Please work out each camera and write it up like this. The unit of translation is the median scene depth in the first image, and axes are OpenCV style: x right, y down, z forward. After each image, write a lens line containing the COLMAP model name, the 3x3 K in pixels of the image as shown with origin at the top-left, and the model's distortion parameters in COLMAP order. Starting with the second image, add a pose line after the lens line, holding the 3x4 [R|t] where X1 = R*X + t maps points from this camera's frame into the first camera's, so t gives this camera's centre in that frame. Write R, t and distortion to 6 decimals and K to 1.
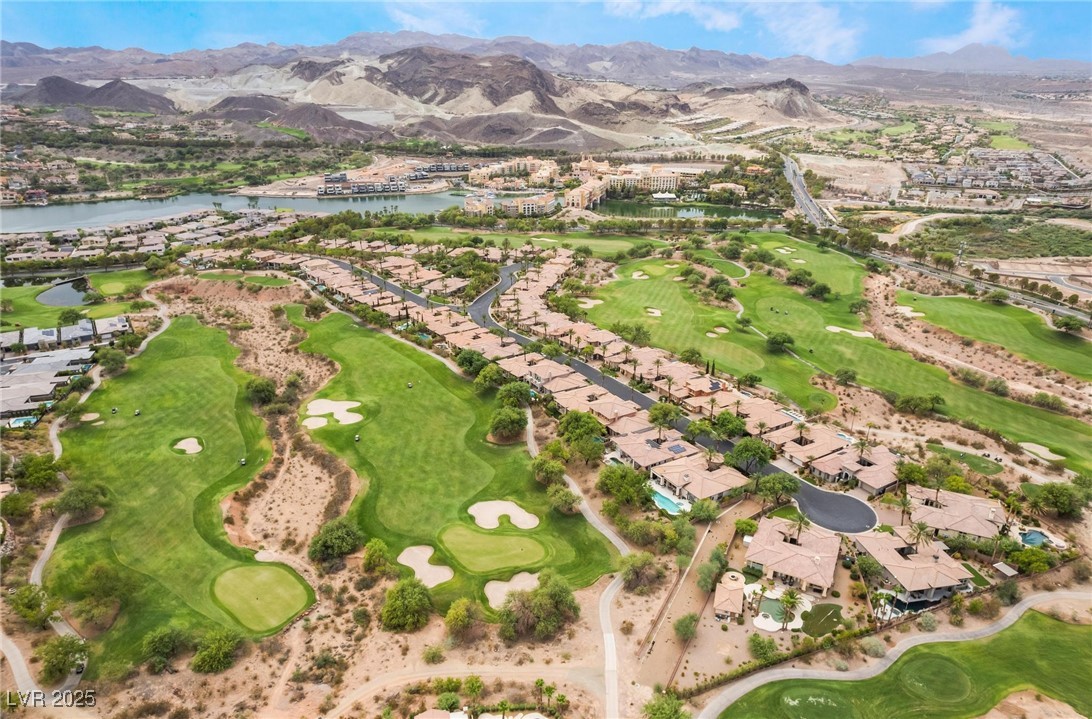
lens RADIAL K [[705.0, 0, 546.0], [0, 705.0, 359.5], [0, 0, 1]] dist [-0.082816, 0.074908]
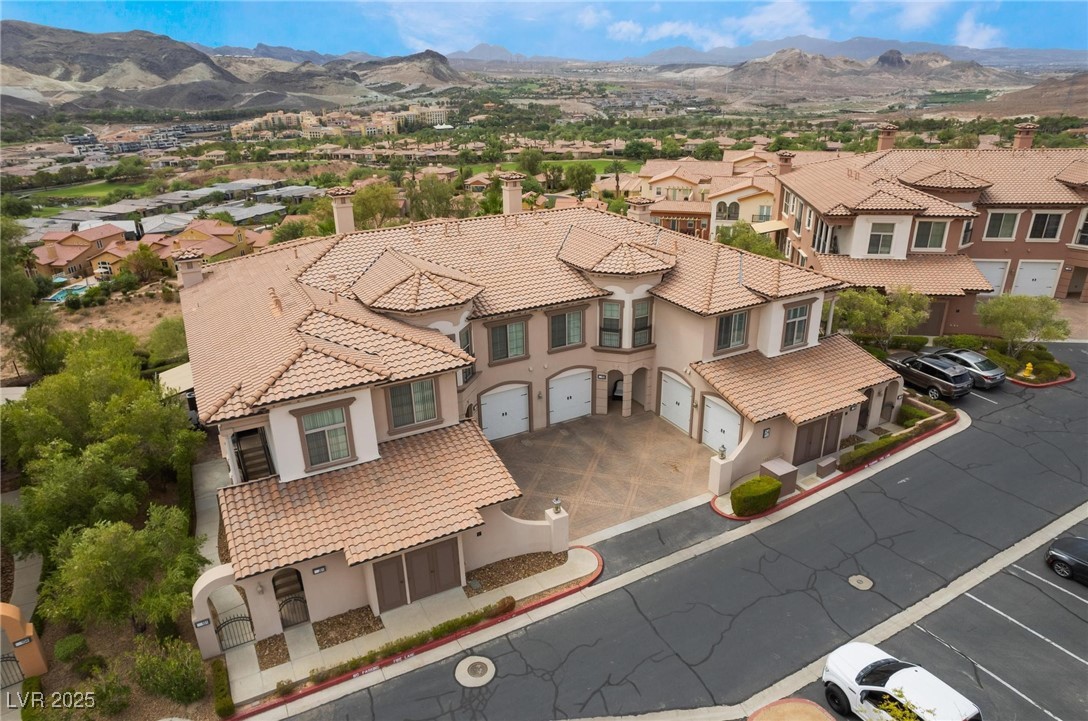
lens RADIAL K [[698.3, 0, 540.4], [0, 698.3, 361.9], [0, 0, 1]] dist [-0.085397, 0.078838]
pose [[0.821979, -0.239948, 0.516503, -0.257595], [0.241129, 0.968242, 0.066068, 0.066362], [-0.515953, 0.070237, 0.853733, 0.003530]]
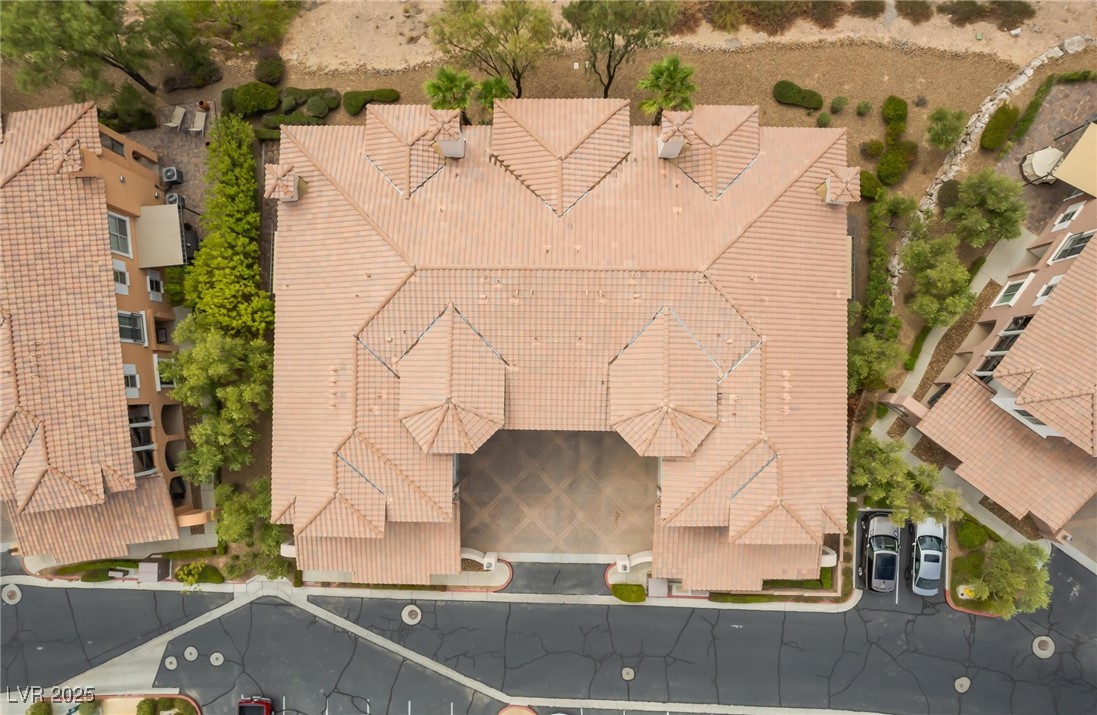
lens RADIAL K [[709.4, 0, 544.6], [0, 709.4, 367.1], [0, 0, 1]] dist [-0.083208, 0.075180]
pose [[0.994033, -0.105353, -0.028280, -0.242395], [0.069746, 0.414505, 0.907371, 0.036886], [-0.083872, -0.903928, 0.419379, 0.015989]]
